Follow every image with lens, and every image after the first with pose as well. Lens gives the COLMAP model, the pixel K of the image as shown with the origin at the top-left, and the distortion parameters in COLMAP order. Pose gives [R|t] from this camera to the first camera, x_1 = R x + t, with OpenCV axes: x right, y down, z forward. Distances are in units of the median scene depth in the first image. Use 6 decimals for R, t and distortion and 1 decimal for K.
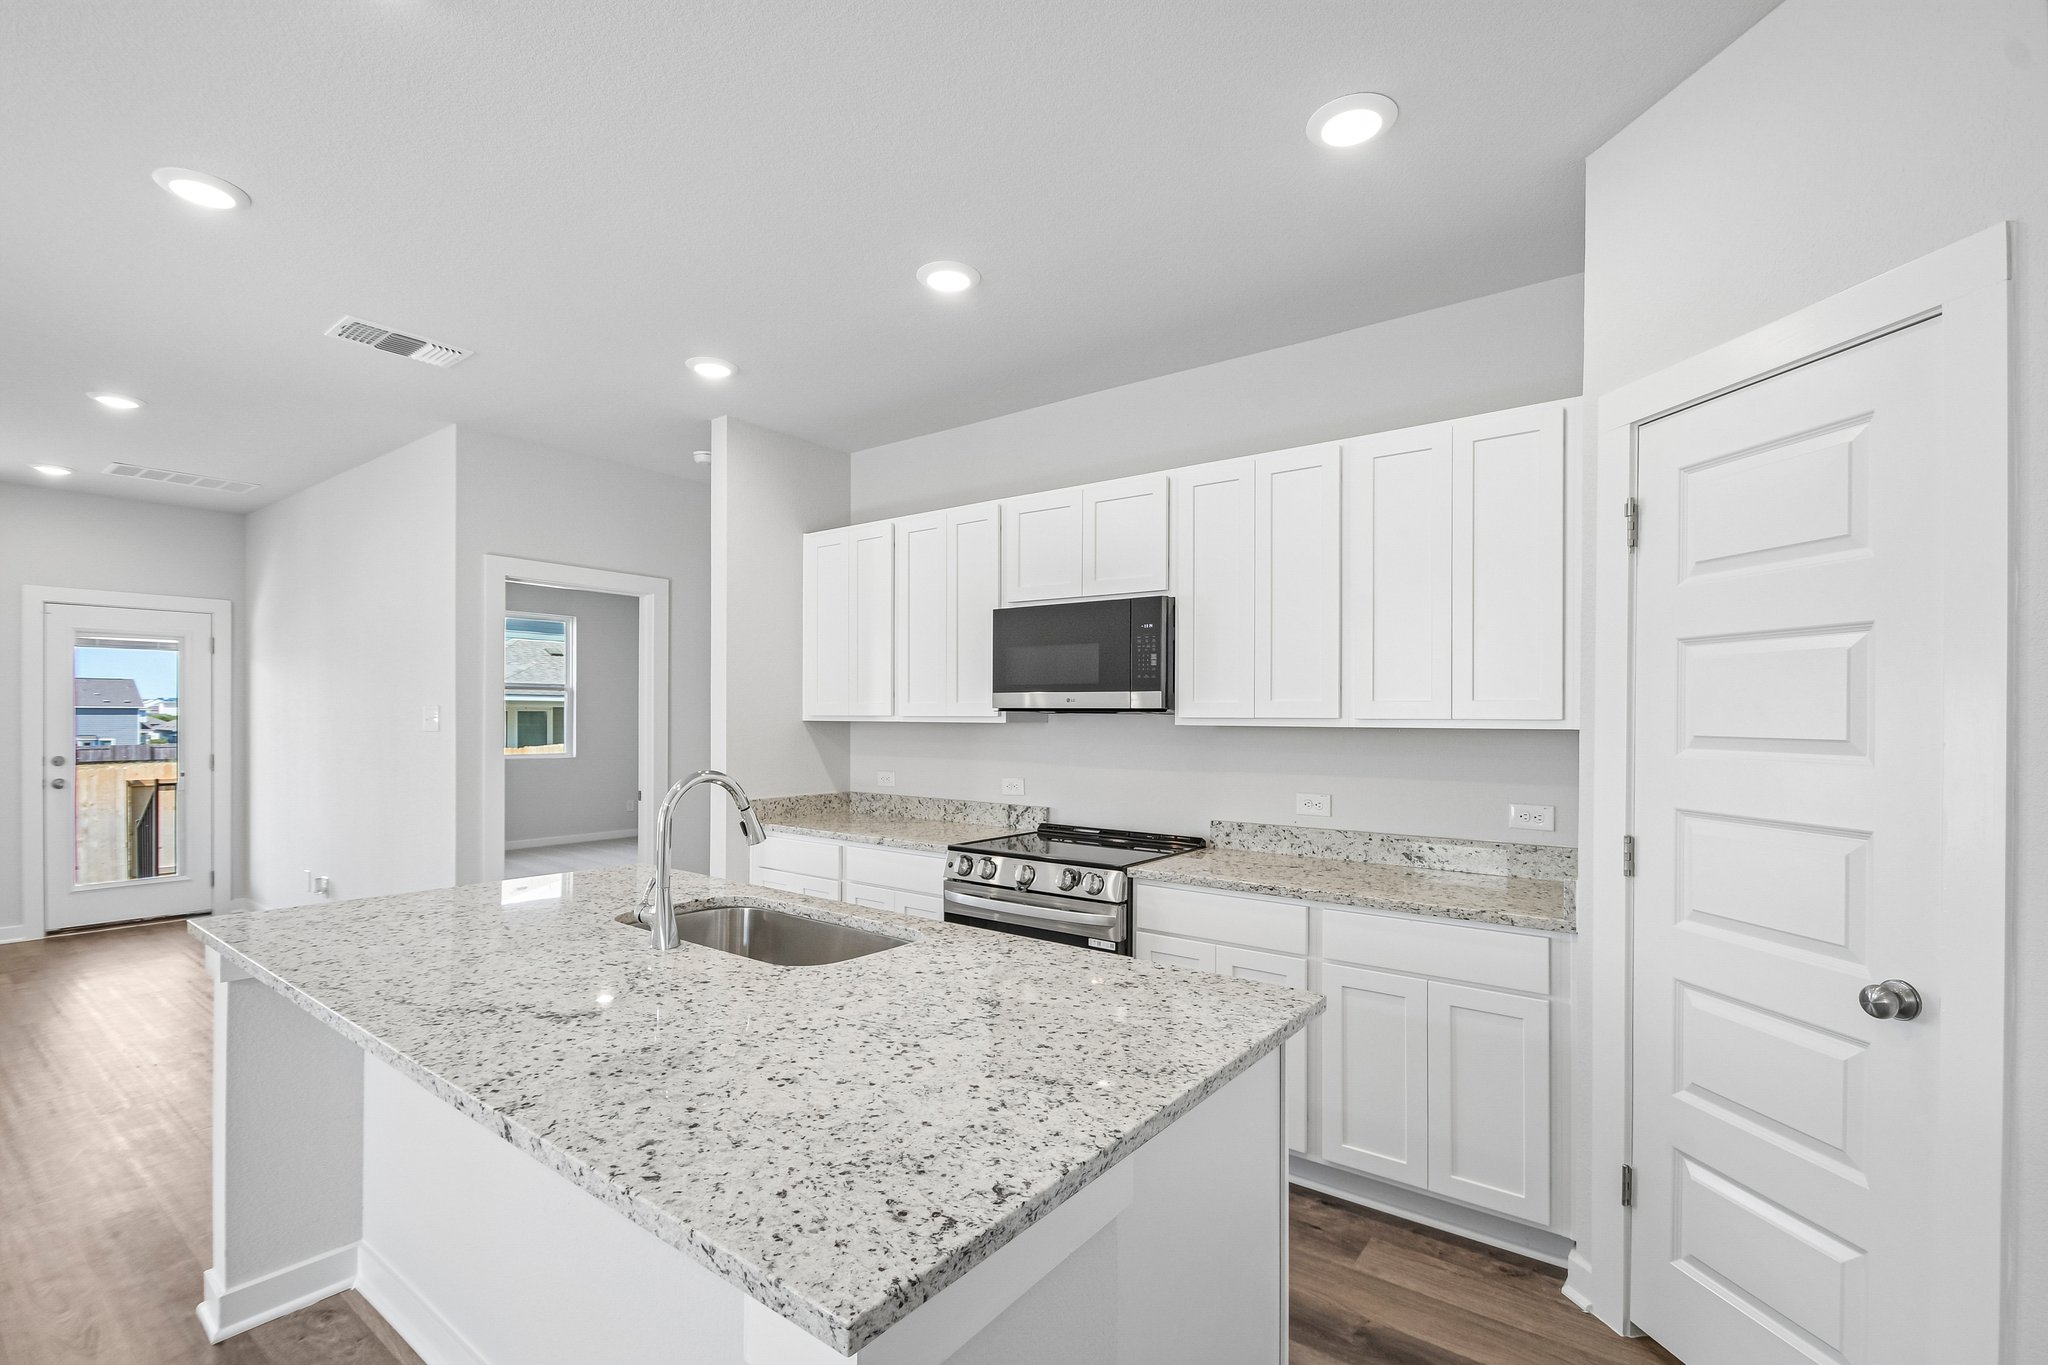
lens RADIAL K [[910.1, 0, 1018.5], [0, 910.1, 719.1], [0, 0, 1]] dist [0.004581, -0.010177]
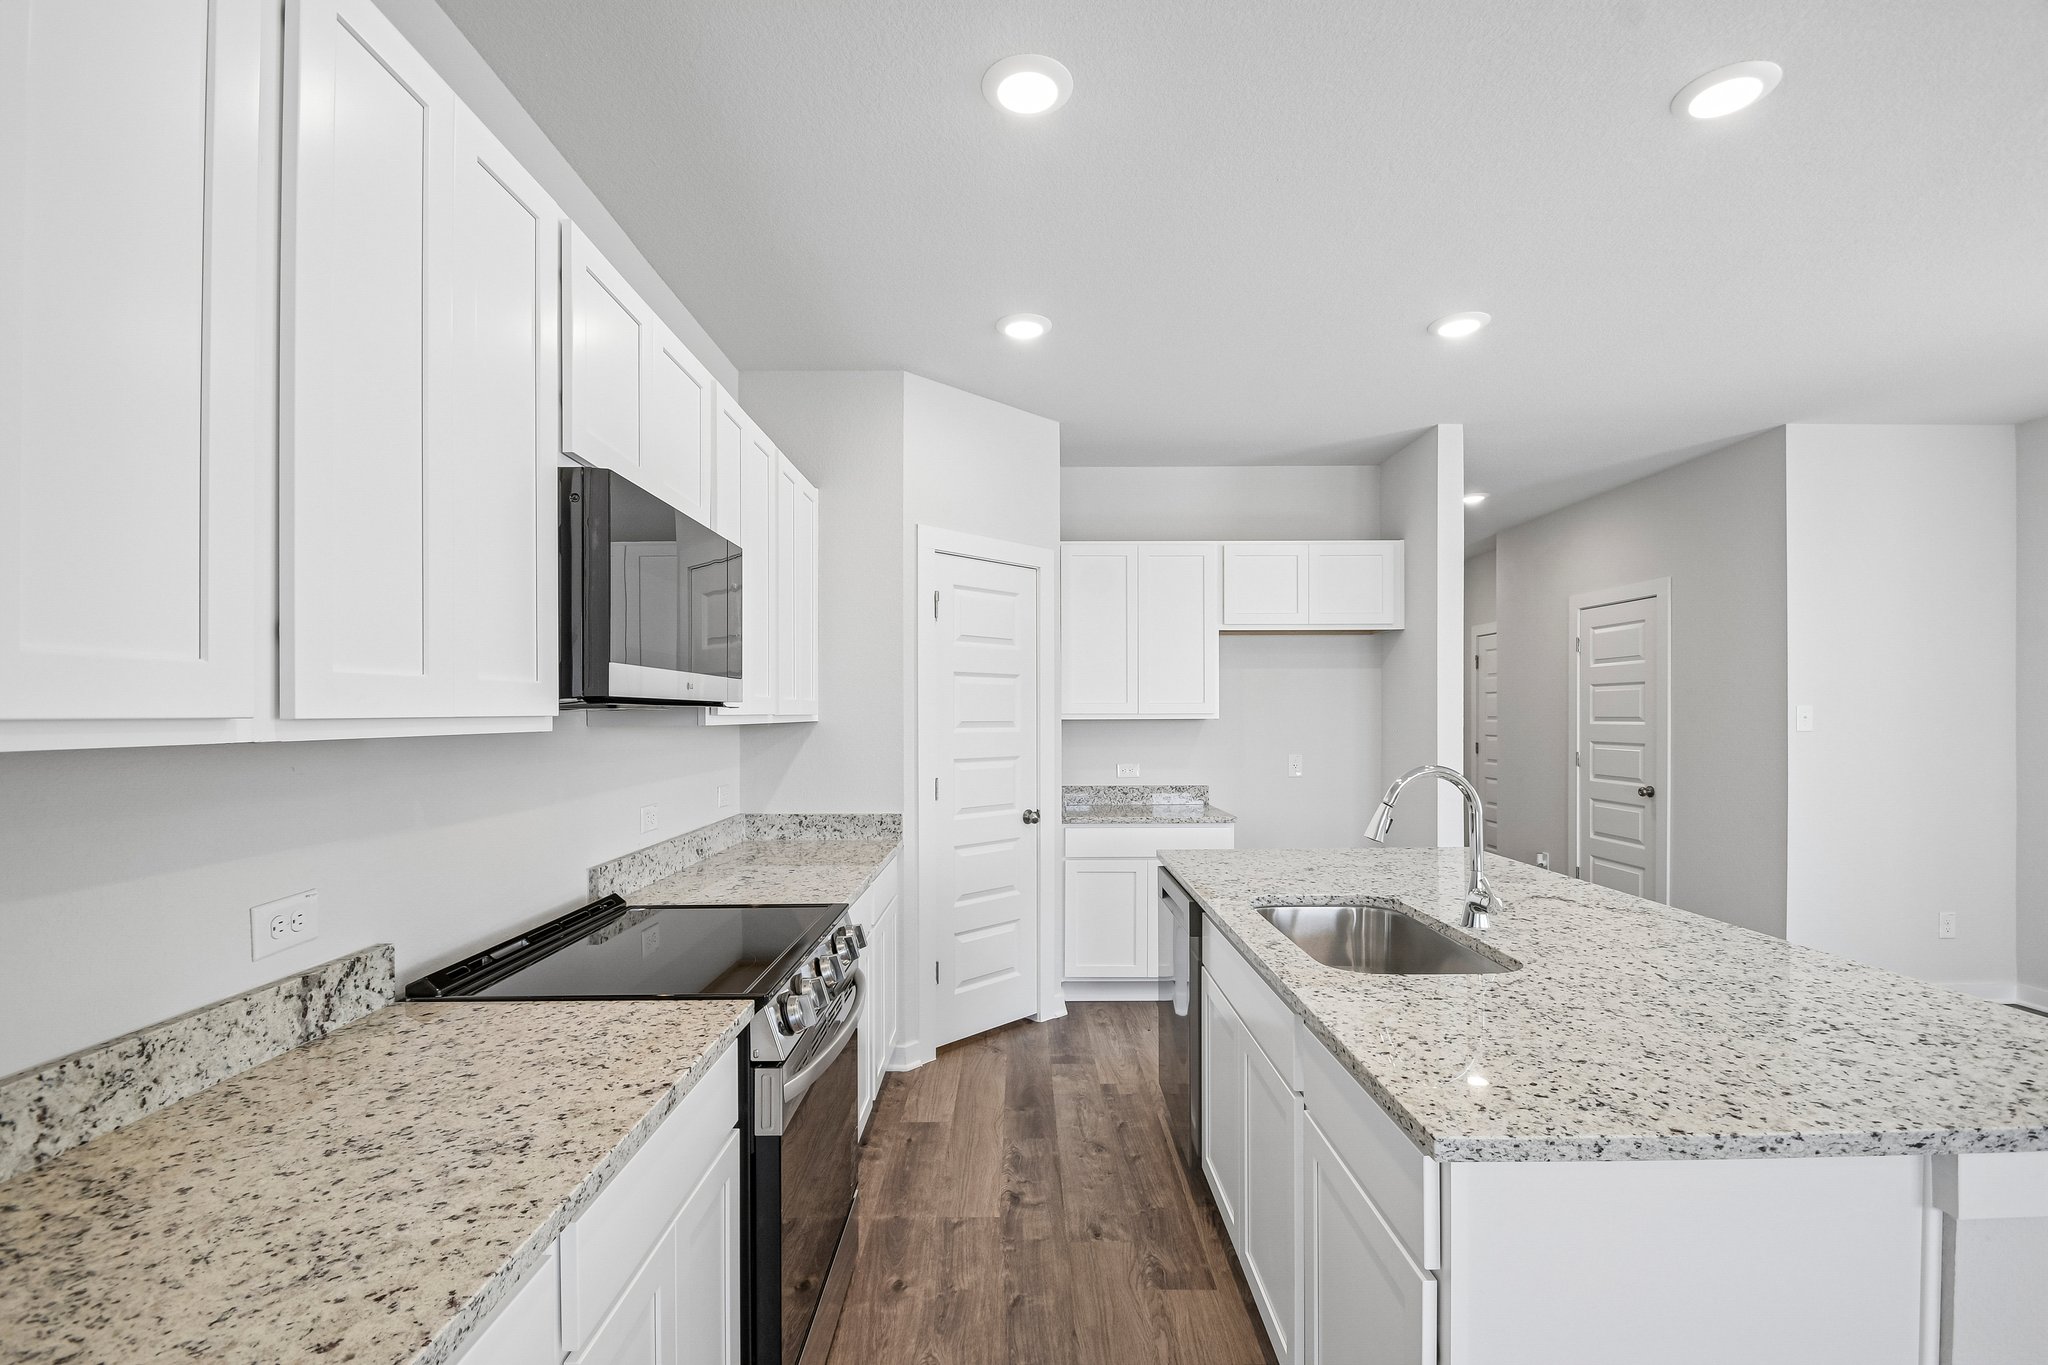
lens RADIAL K [[911.4, 0, 1016.6], [0, 911.4, 721.2], [0, 0, 1]] dist [0.021182, -0.019959]
pose [[-0.599376, -0.010398, 0.800400, -0.541256], [0.002224, 0.999890, 0.014655, -0.006898], [-0.800464, 0.010564, -0.599287, 1.213806]]
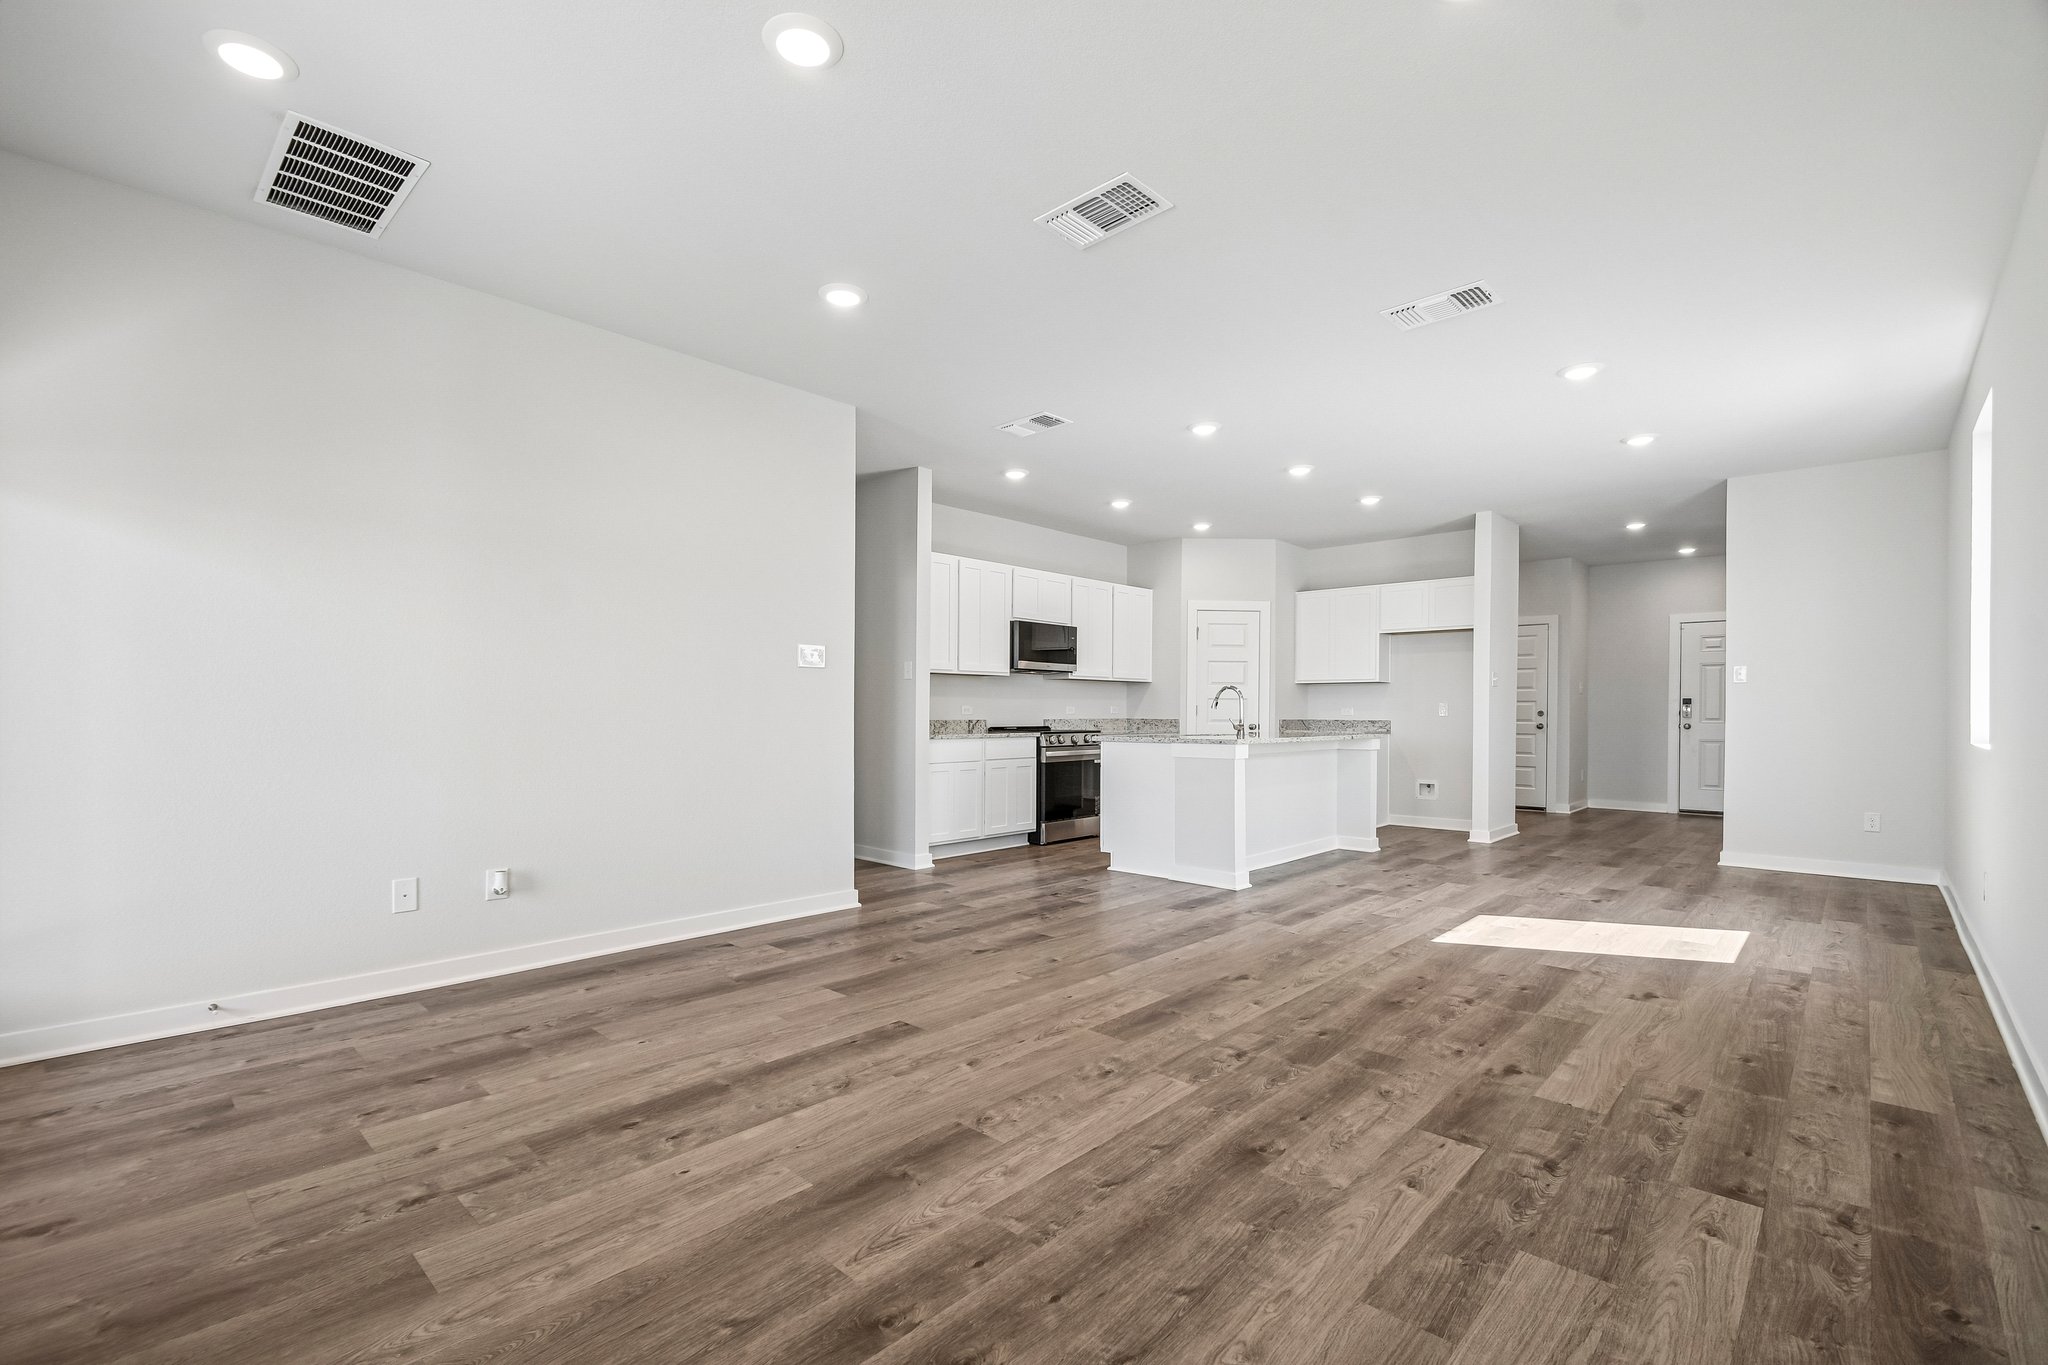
lens RADIAL K [[900.2, 0, 1017.5], [0, 900.2, 718.5], [0, 0, 1]] dist [0.009988, -0.014148]
pose [[0.107181, -0.015696, 0.994116, -2.265835], [-0.000927, 0.999873, 0.015887, 0.076076], [-0.994239, -0.002625, 0.107153, 0.859785]]
